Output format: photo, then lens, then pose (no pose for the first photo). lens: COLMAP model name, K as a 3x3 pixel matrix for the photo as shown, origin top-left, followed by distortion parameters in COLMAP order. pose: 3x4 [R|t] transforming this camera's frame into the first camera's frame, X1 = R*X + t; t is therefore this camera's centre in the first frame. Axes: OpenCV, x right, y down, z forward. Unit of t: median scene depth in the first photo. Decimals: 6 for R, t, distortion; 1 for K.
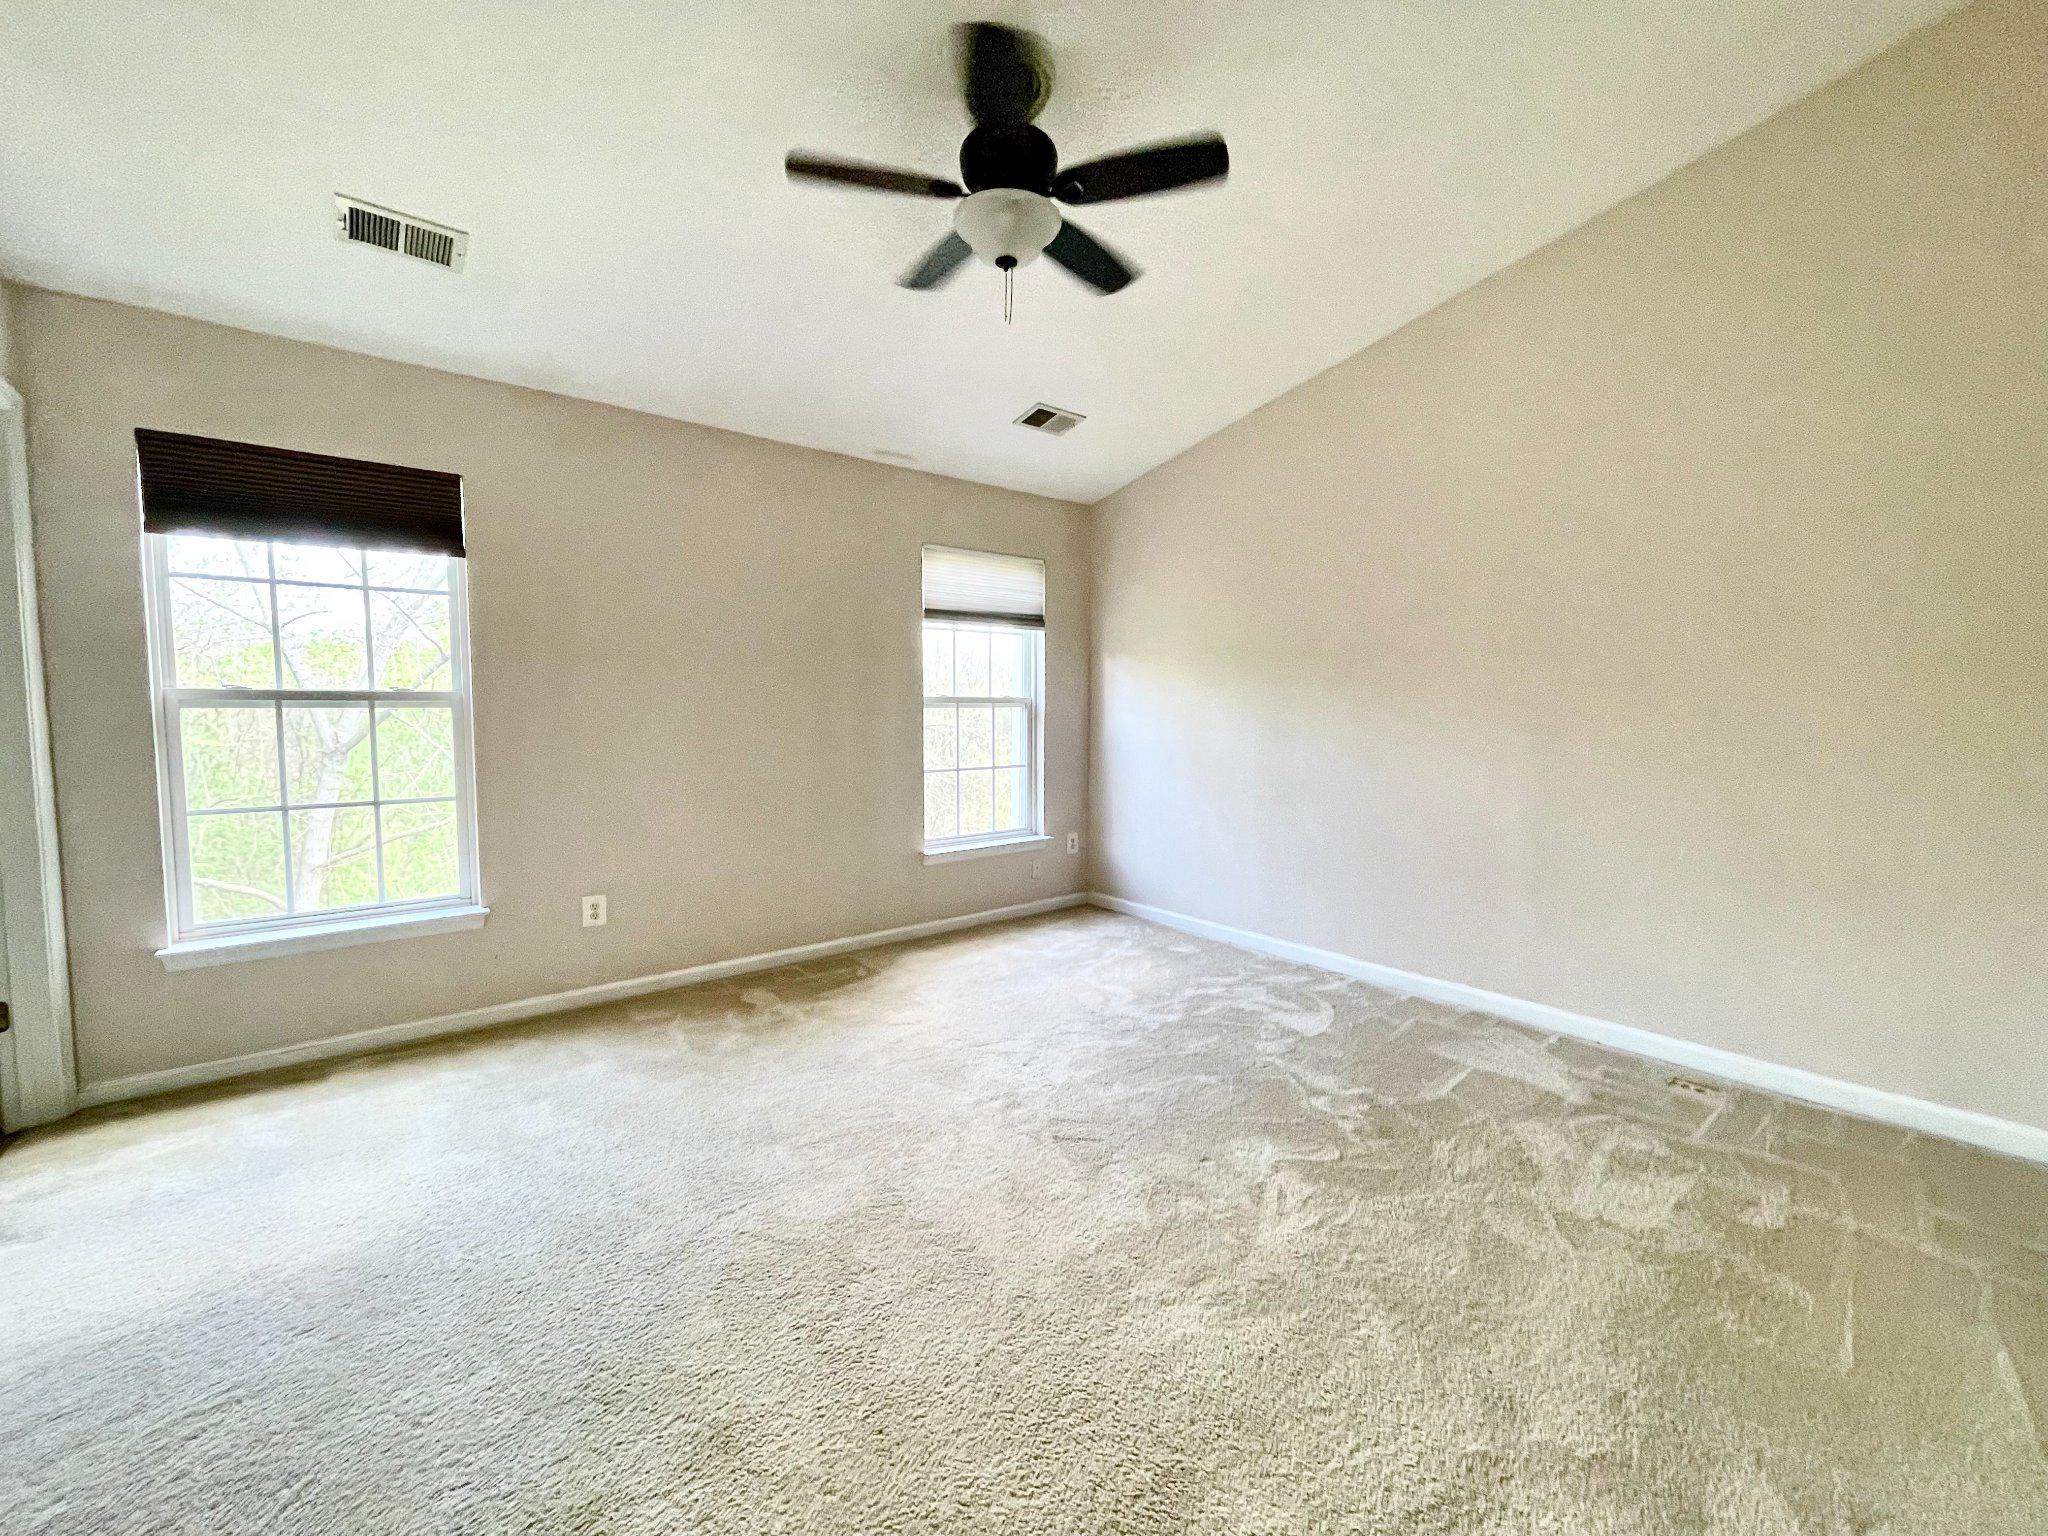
lens RADIAL K [[821.6, 0, 1020.4], [0, 821.6, 763.6], [0, 0, 1]] dist [-0.001381, -0.000462]
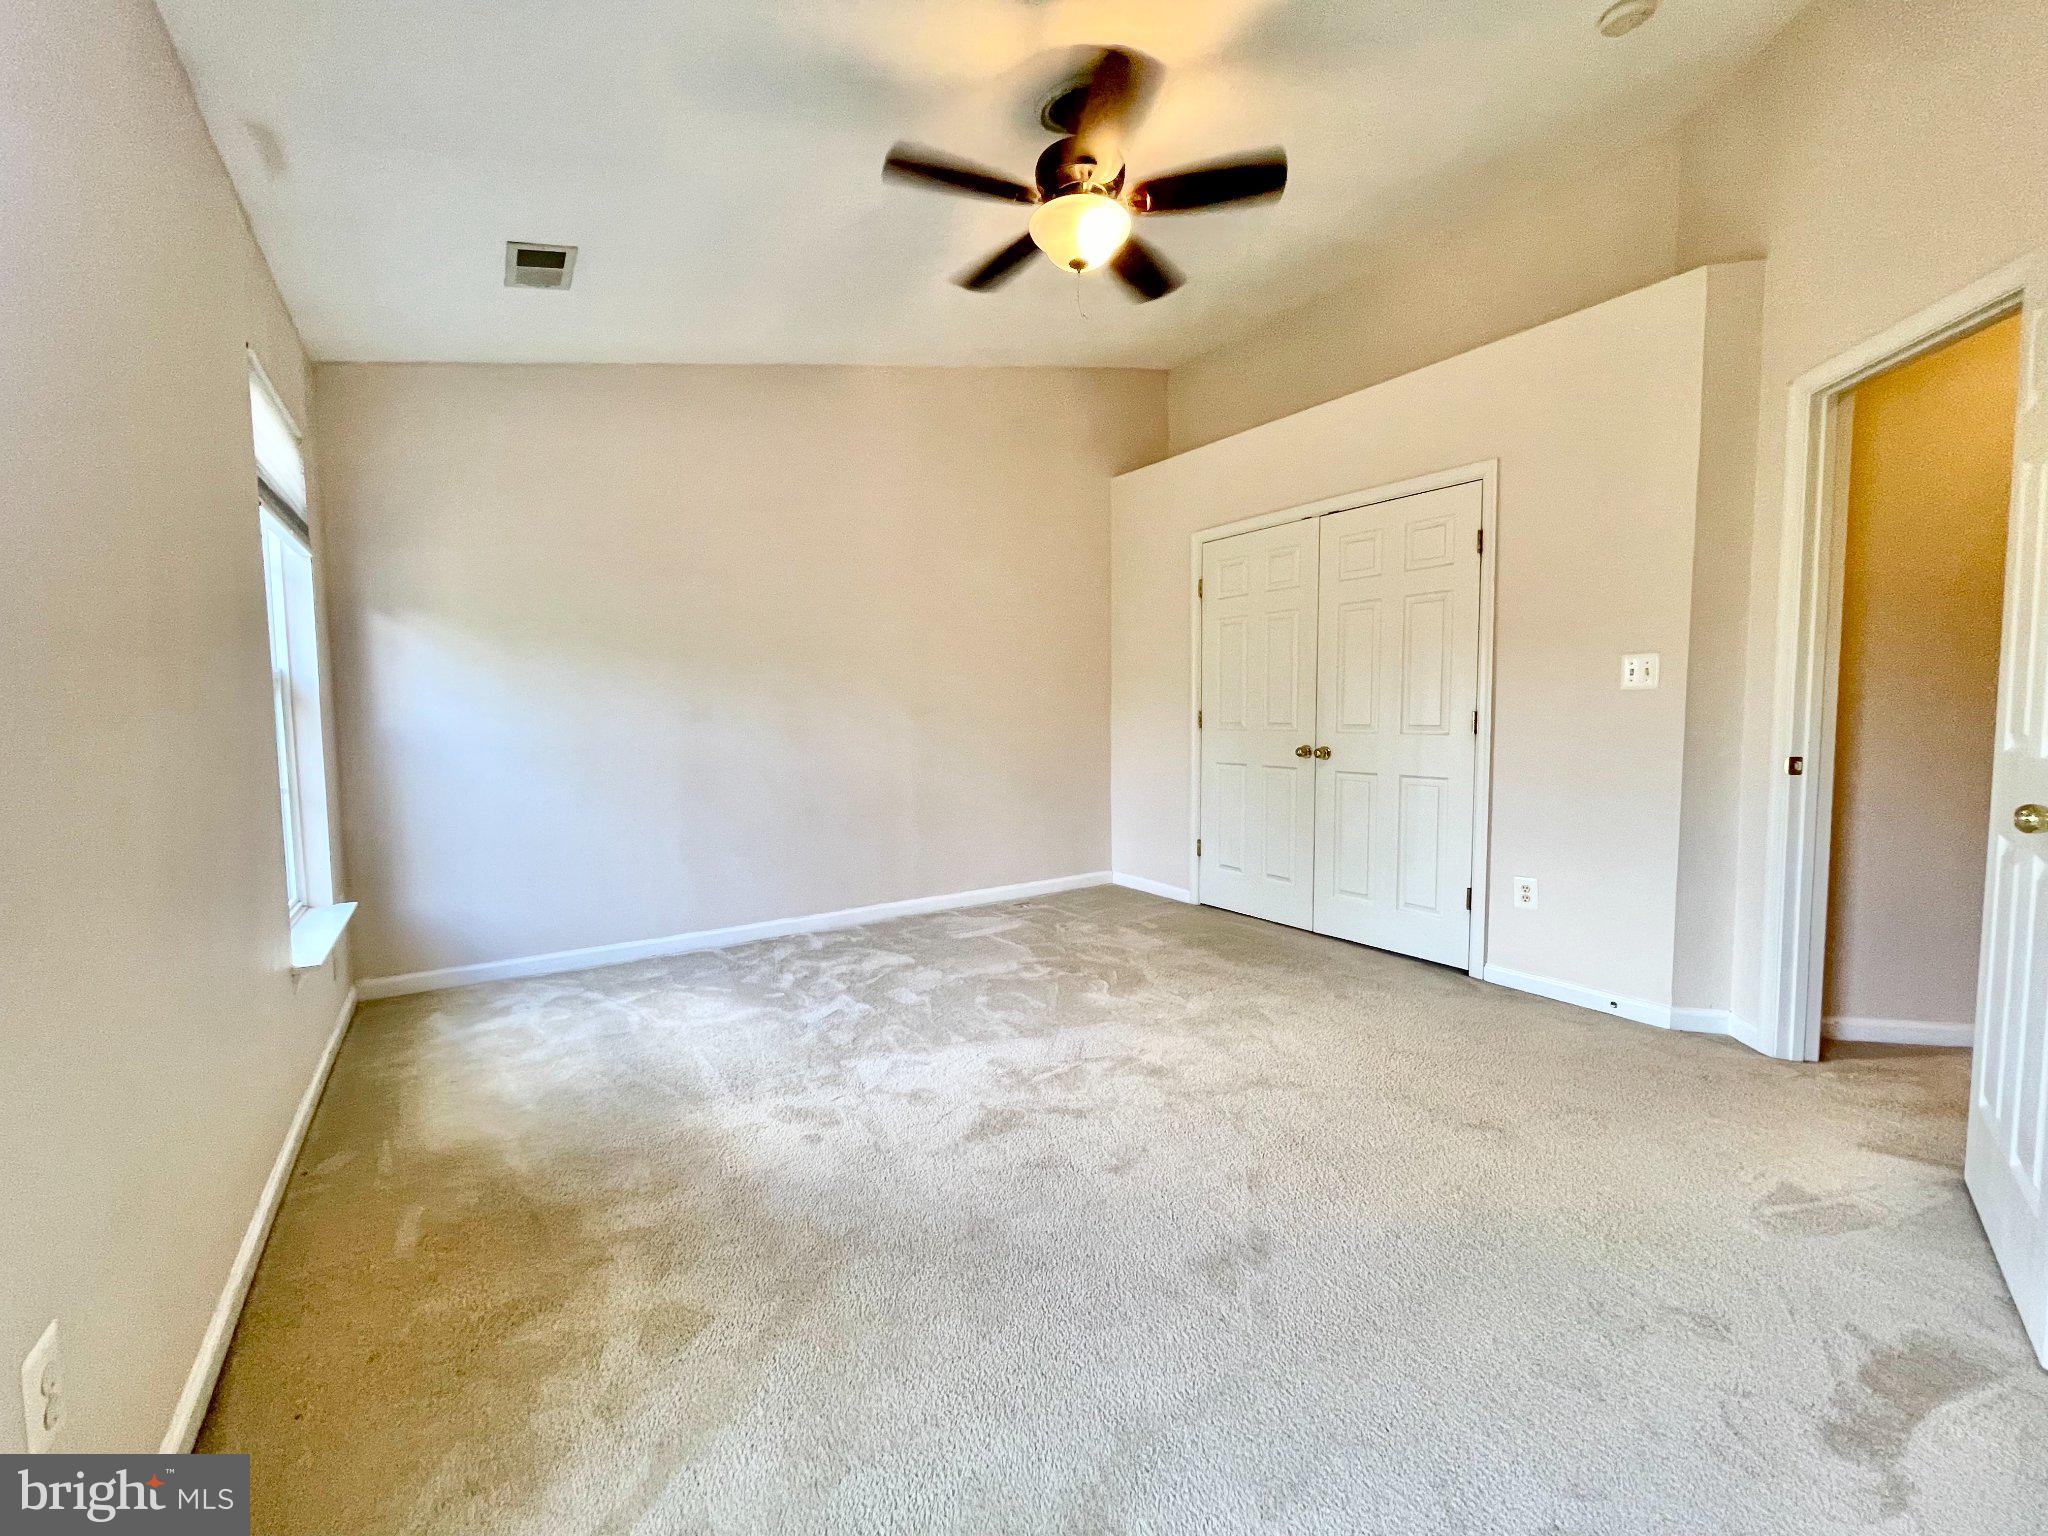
lens RADIAL K [[821.6, 0, 1014.4], [0, 821.6, 772.5], [0, 0, 1]] dist [-0.001381, -0.000462]
pose [[0.094902, -0.077143, 0.992493, -0.693462], [0.077146, 0.994565, 0.069927, -0.015134], [-0.992493, 0.069930, 0.100337, 0.613979]]
